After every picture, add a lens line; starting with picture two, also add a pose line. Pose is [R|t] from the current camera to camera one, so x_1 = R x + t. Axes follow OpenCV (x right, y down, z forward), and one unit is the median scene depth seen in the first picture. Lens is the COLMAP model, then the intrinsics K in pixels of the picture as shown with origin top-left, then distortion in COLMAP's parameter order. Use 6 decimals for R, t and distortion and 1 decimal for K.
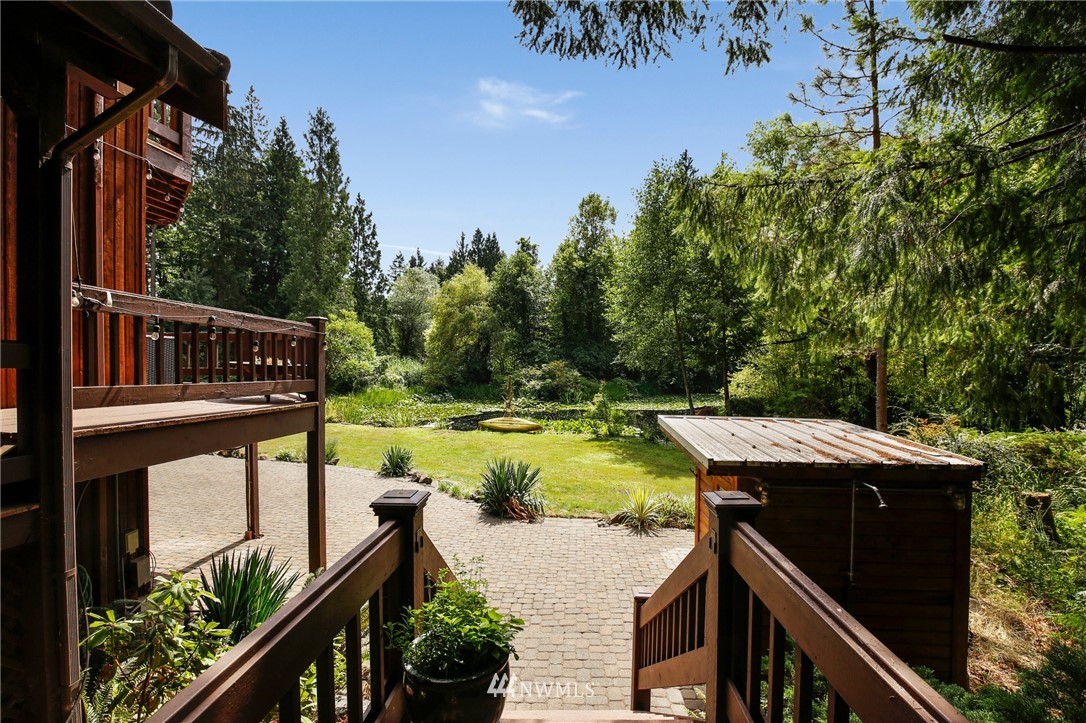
lens RADIAL K [[503.2, 0, 547.4], [0, 503.2, 362.8], [0, 0, 1]] dist [-0.026953, 0.003181]
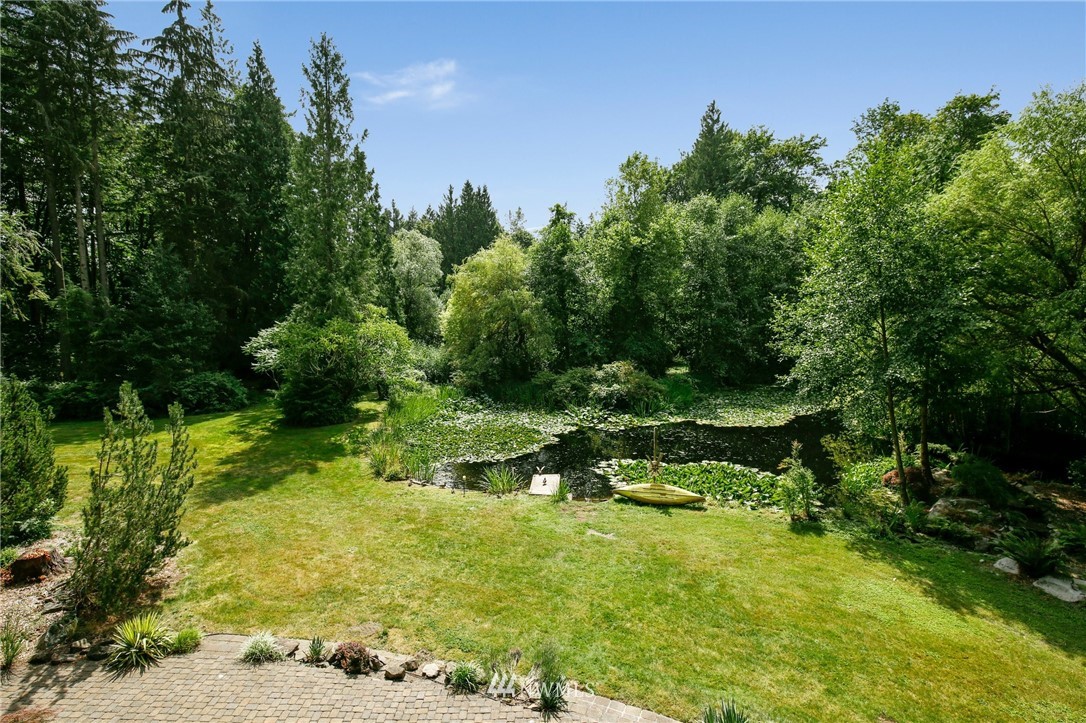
lens RADIAL K [[503.2, 0, 545.4], [0, 503.2, 363.4], [0, 0, 1]] dist [-0.026953, 0.003181]
pose [[0.996832, -0.007562, 0.079181, -0.154552], [-0.000595, 0.994734, 0.102493, -0.075663], [-0.079539, -0.102215, 0.991577, 0.147229]]
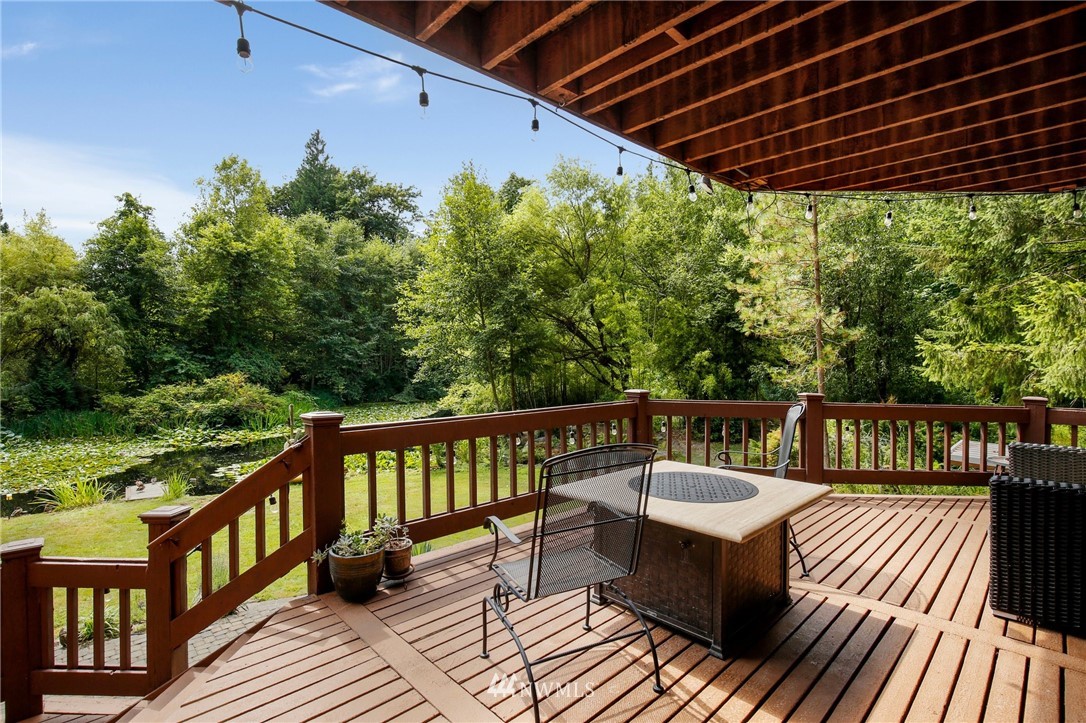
lens RADIAL K [[516.0, 0, 551.4], [0, 516.0, 365.4], [0, 0, 1]] dist [-0.028766, 0.003584]
pose [[0.675985, -0.015338, 0.736756, -0.188703], [0.008842, 0.999880, 0.012703, -0.018821], [-0.736863, -0.002073, 0.676039, 0.117949]]
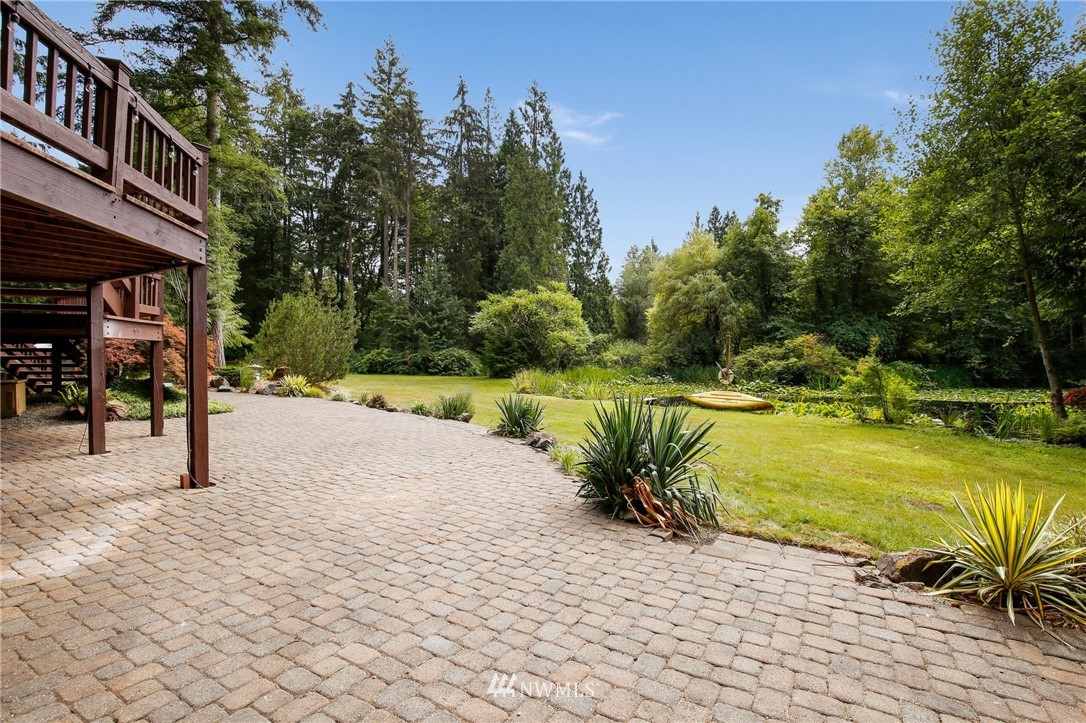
lens RADIAL K [[503.2, 0, 550.7], [0, 503.2, 360.3], [0, 0, 1]] dist [-0.026953, 0.003181]
pose [[0.893233, 0.008148, -0.449521, 0.013117], [-0.009791, 0.999951, -0.001332, 0.034854], [0.449488, 0.005591, 0.893269, 0.118980]]
